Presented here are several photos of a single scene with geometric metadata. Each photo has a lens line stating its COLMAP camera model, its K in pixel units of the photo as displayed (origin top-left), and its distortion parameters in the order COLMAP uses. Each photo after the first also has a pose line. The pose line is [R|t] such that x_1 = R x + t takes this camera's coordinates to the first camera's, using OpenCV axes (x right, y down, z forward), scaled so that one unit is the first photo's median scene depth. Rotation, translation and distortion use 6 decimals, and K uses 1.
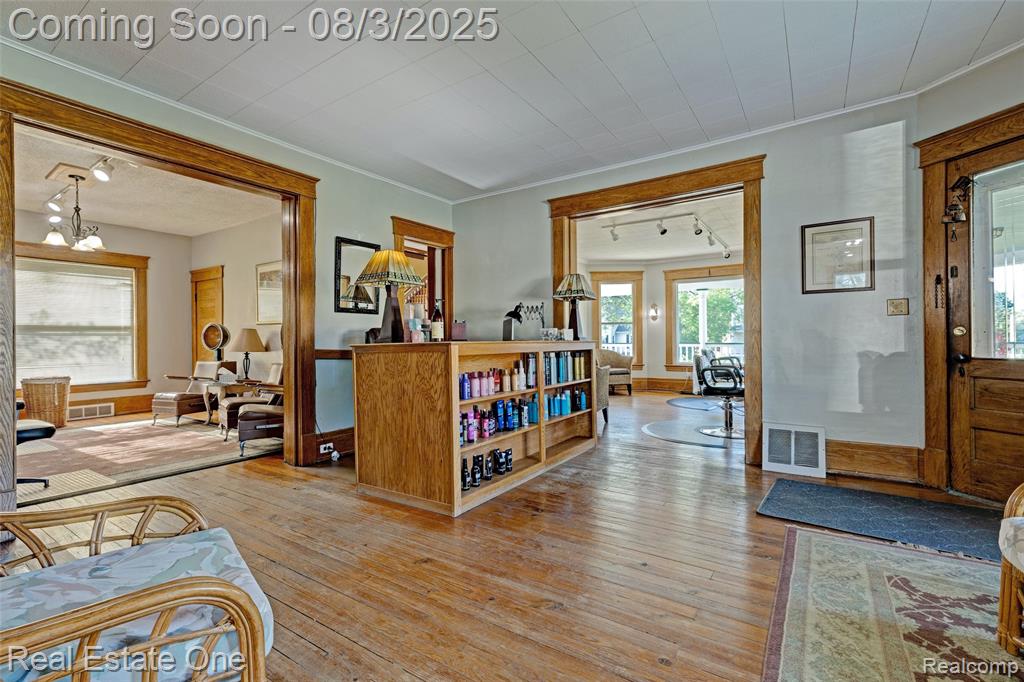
lens RADIAL K [[438.2, 0, 512.4], [0, 438.2, 340.5], [0, 0, 1]] dist [0.002501, -0.000645]
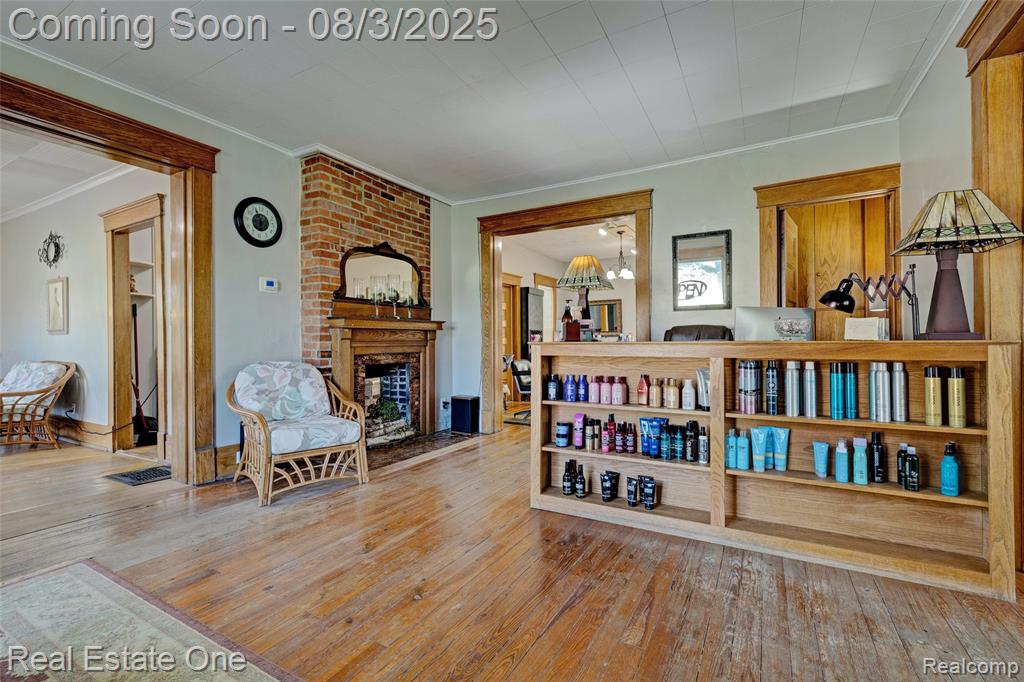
lens RADIAL K [[438.2, 0, 516.7], [0, 438.2, 341.6], [0, 0, 1]] dist [0.002501, -0.000645]
pose [[0.106481, 0.008610, -0.994277, 0.720525], [0.005185, 0.999944, 0.009214, -0.005955], [0.994301, -0.006137, 0.106430, 0.671702]]
